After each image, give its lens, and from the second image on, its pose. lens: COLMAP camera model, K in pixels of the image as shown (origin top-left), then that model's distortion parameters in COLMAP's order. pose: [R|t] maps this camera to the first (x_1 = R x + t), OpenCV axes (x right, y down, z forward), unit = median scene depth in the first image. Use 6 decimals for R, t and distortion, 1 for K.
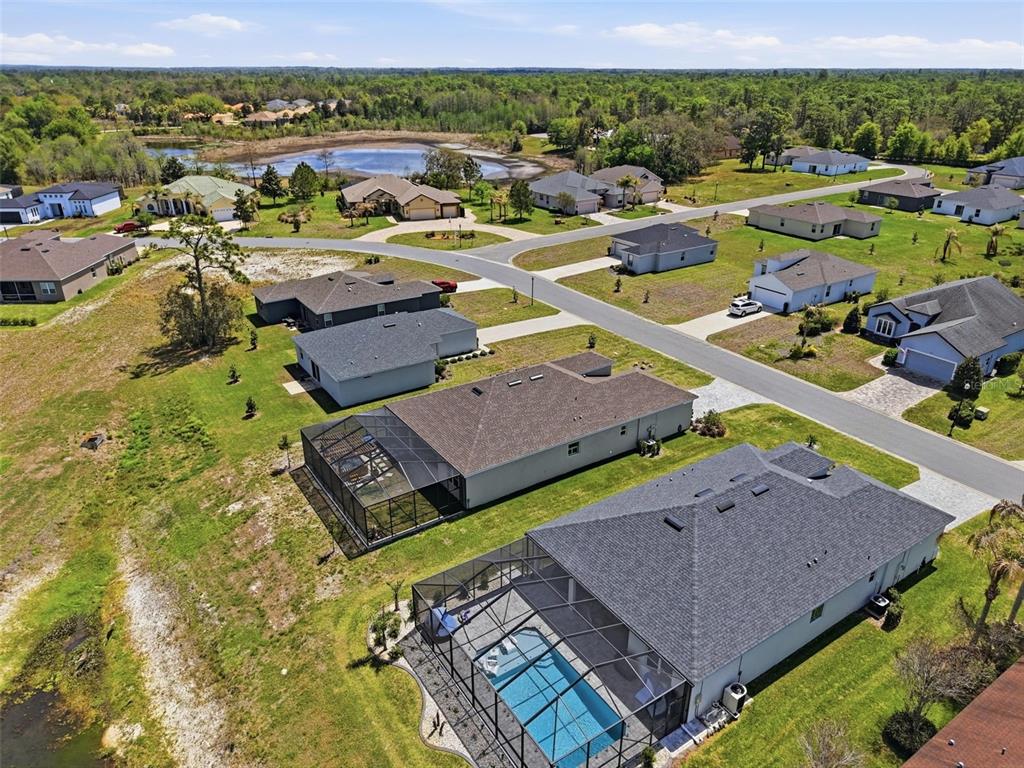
lens RADIAL K [[684.4, 0, 512.0], [0, 684.4, 384.0], [0, 0, 1]] dist [0.037045, -0.035374]
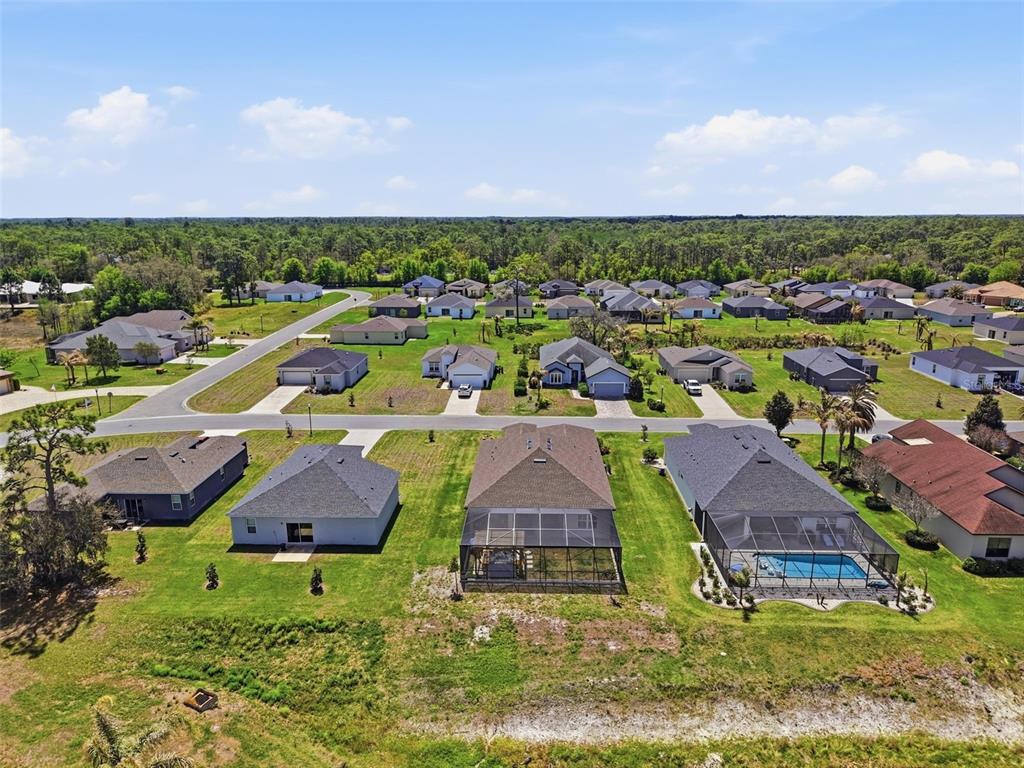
lens RADIAL K [[684.4, 0, 512.0], [0, 684.4, 384.0], [0, 0, 1]] dist [0.037045, -0.035374]
pose [[0.580910, -0.196992, 0.789771, -0.775782], [0.342891, 0.939204, -0.017946, -0.086736], [-0.738221, 0.281231, 0.613139, 0.193291]]
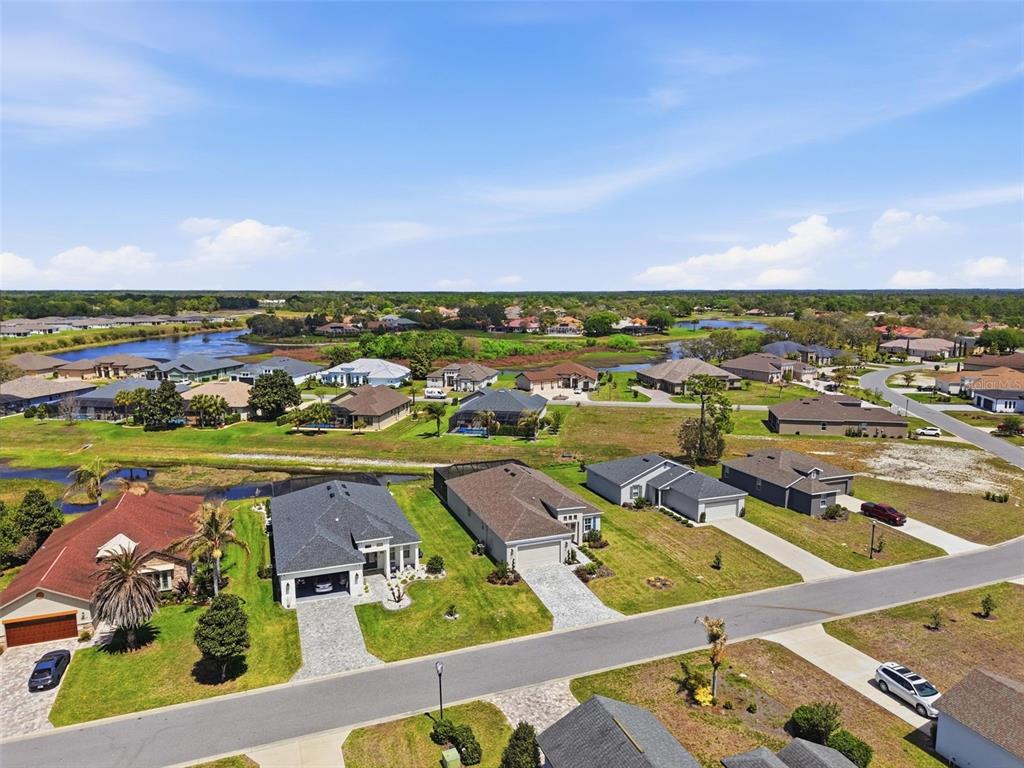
lens RADIAL K [[684.4, 0, 512.0], [0, 684.4, 384.0], [0, 0, 1]] dist [0.037045, -0.035374]
pose [[-0.212741, 0.134160, -0.967854, 1.118032], [-0.411706, 0.886001, 0.213310, -0.385650], [0.886137, 0.443851, -0.133254, 0.881303]]
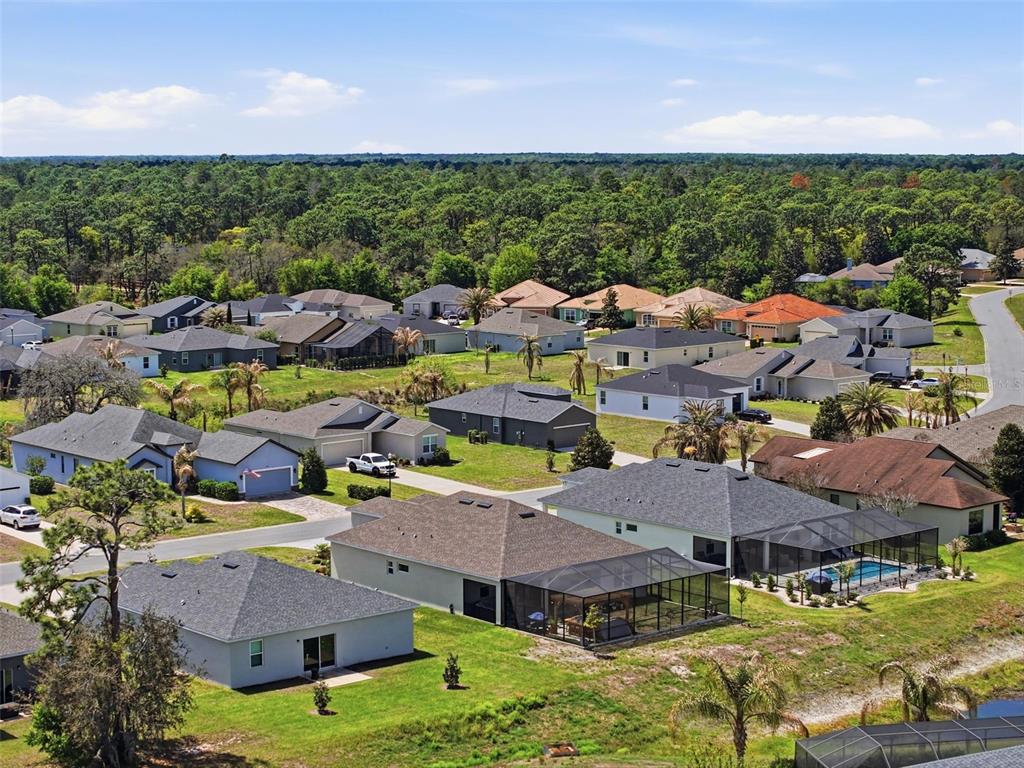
lens RADIAL K [[2040.8, 0, 512.0], [0, 2040.8, 384.0], [0, 0, 1]] dist [-0.382562, 4.133111]
pose [[-0.134463, -0.113565, 0.984389, -1.904028], [0.411950, 0.897091, 0.159764, -0.413715], [-0.901231, 0.427002, -0.073842, 0.867821]]
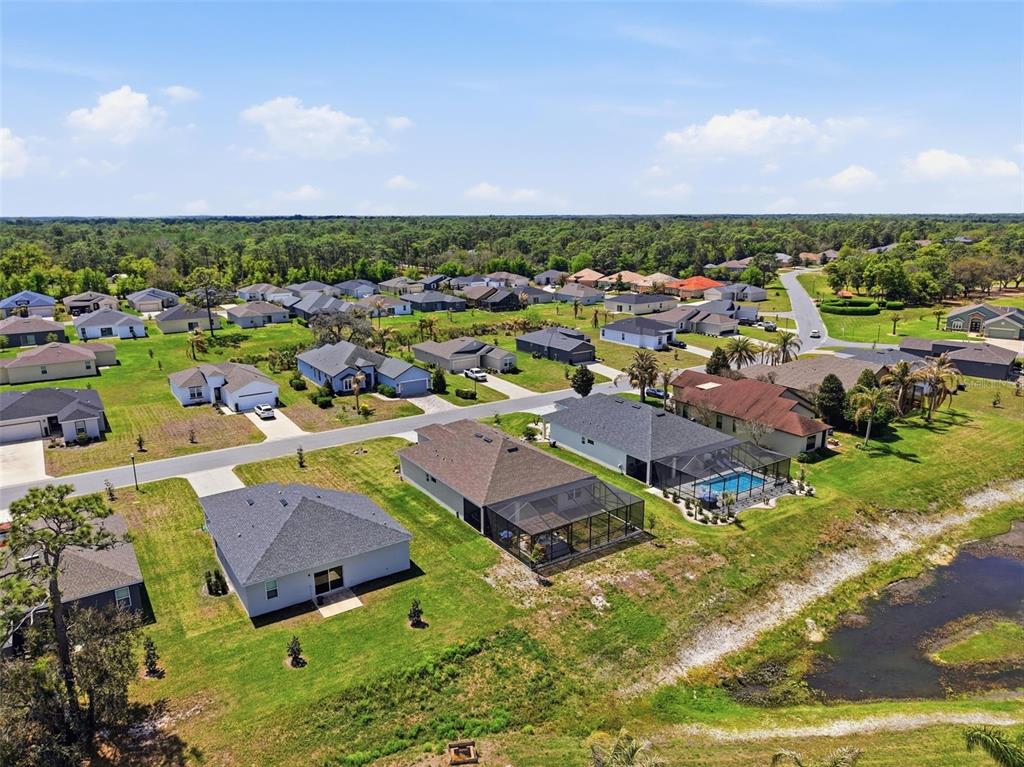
lens RADIAL K [[684.4, 0, 512.0], [0, 684.4, 383.5], [0, 0, 1]] dist [0.037045, -0.035374]
pose [[-0.005171, -0.239680, 0.970838, -0.971295], [0.418537, 0.881206, 0.219781, -0.293344], [-0.908185, 0.407468, 0.095758, 0.633907]]
